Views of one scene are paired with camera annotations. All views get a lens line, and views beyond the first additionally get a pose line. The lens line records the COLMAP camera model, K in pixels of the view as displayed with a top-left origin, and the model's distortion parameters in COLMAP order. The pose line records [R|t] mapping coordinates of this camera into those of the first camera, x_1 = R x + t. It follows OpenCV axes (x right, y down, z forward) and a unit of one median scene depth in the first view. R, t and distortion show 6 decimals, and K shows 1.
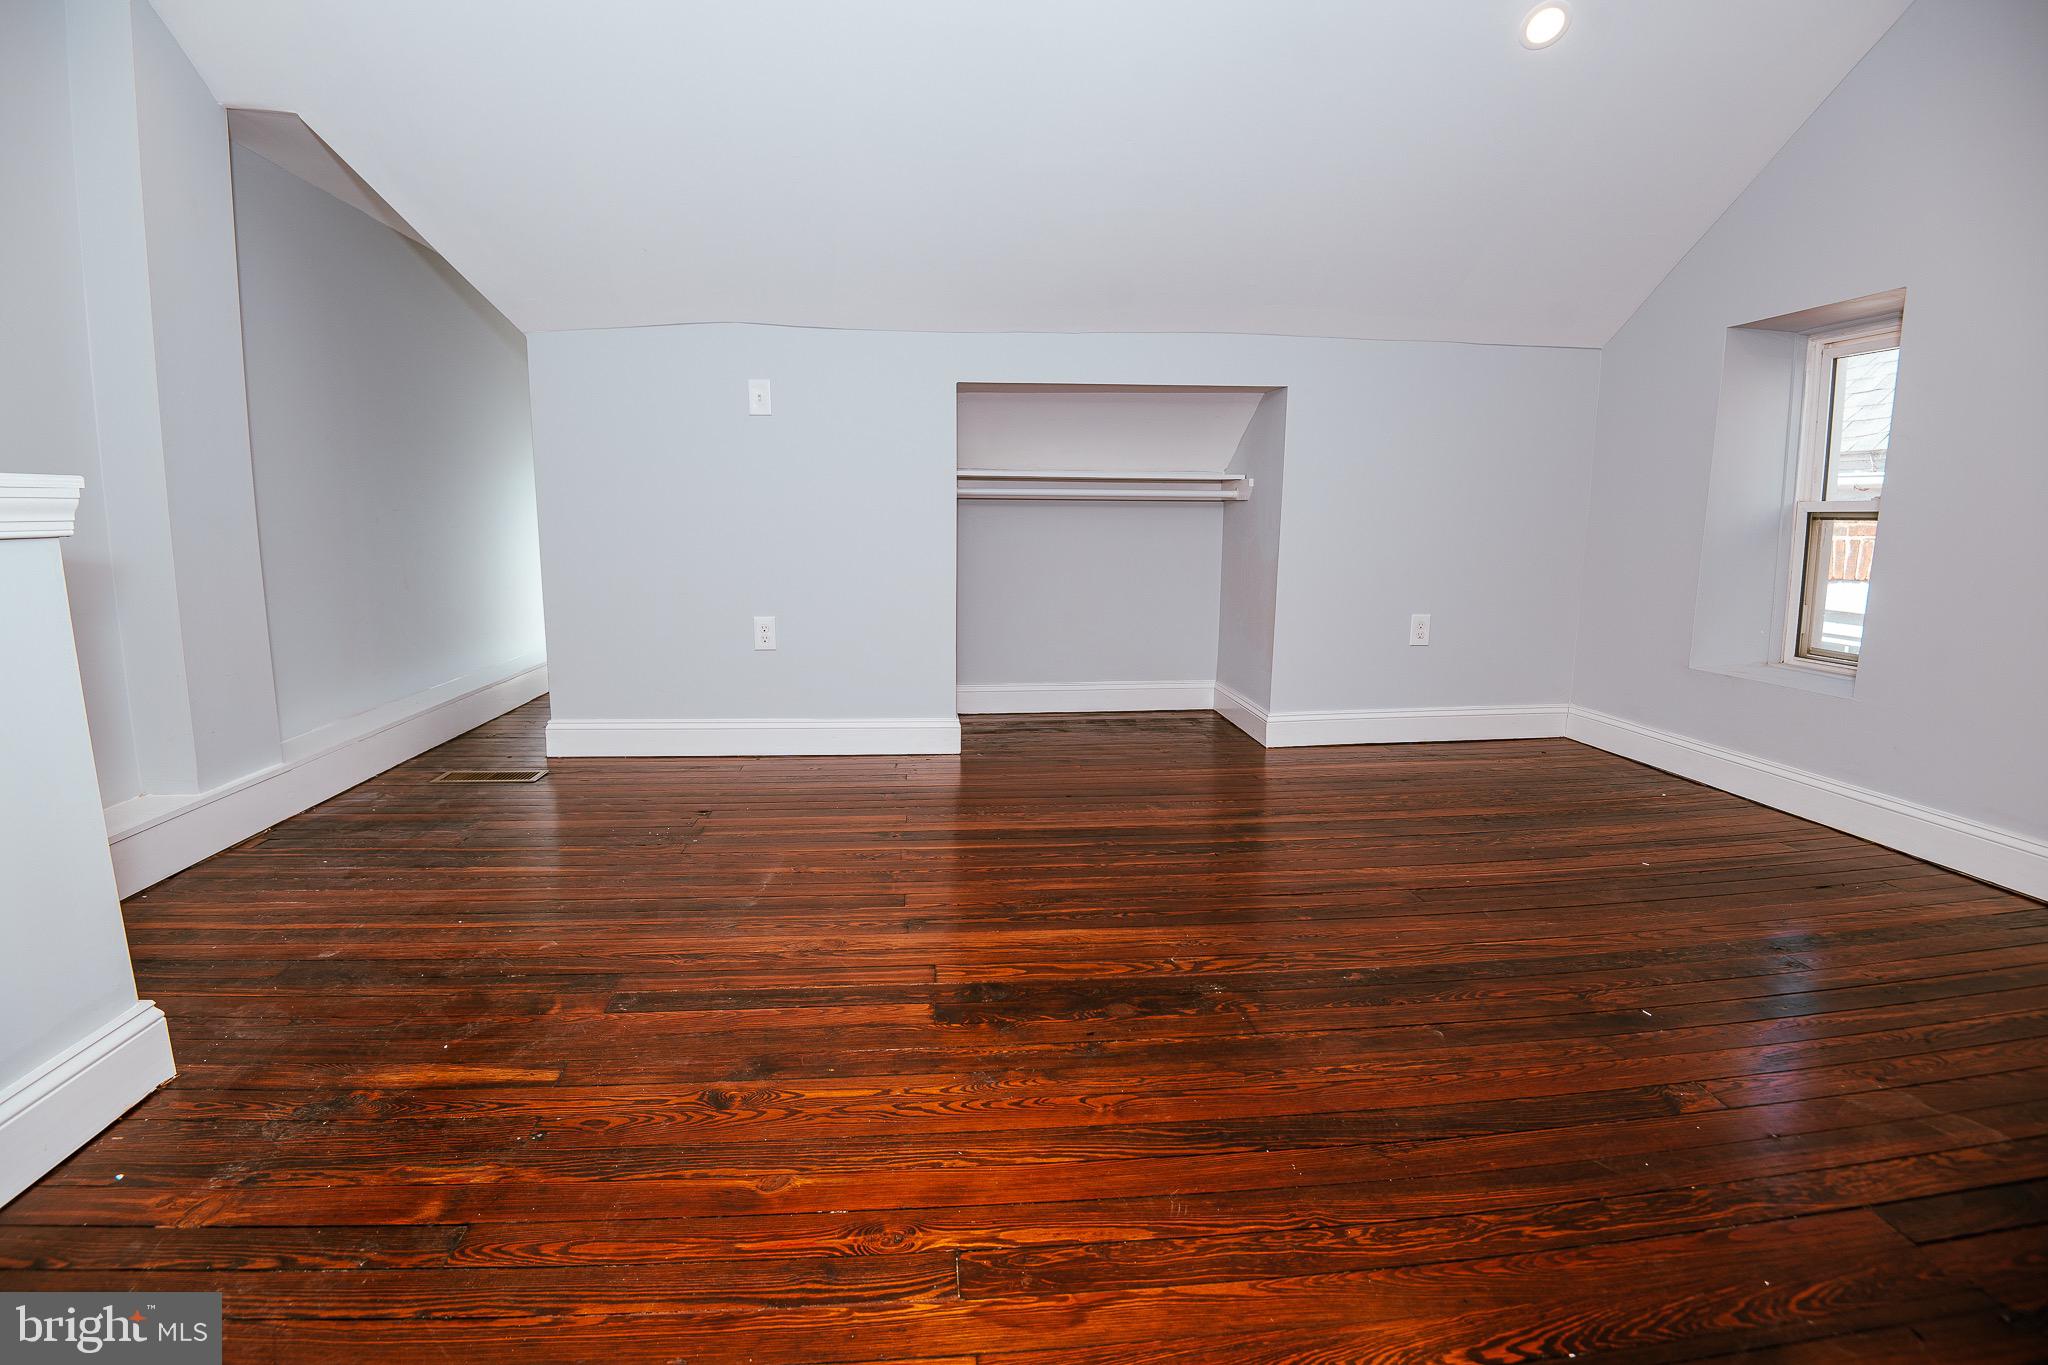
lens RADIAL K [[957.5, 0, 1020.2], [0, 957.5, 659.2], [0, 0, 1]] dist [-0.025170, -0.016429]
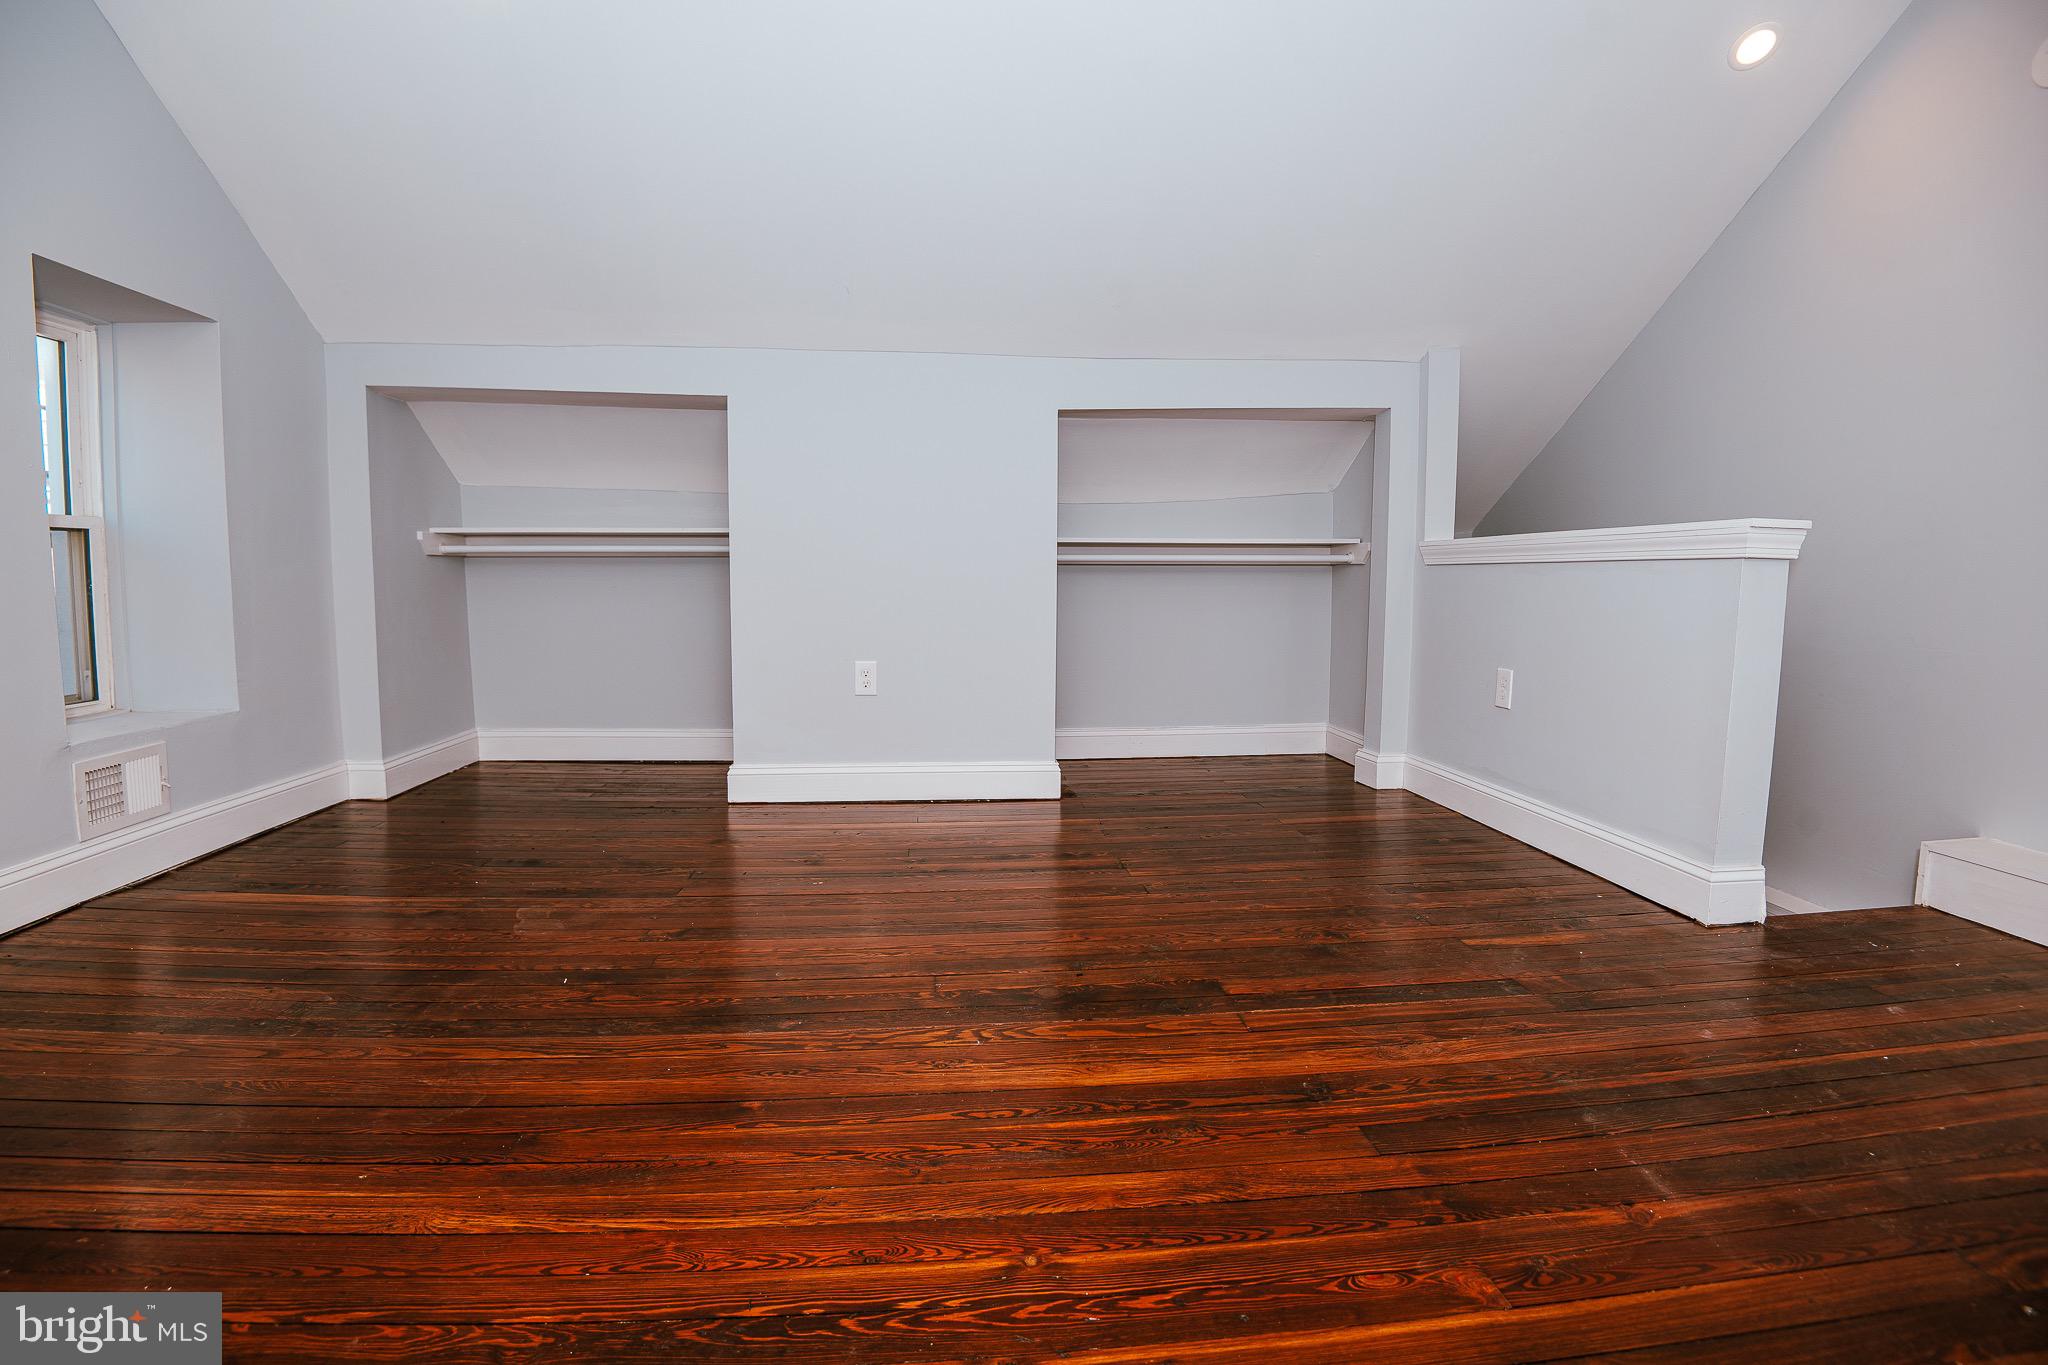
lens RADIAL K [[1050.5, 0, 1026.0], [0, 1050.5, 641.7], [0, 0, 1]] dist [-0.084072, 0.000093]
pose [[-0.999948, -0.009471, 0.003718, 0.117678], [-0.008527, 0.979418, 0.201664, -0.224440], [-0.005552, 0.201622, -0.979448, 1.849770]]
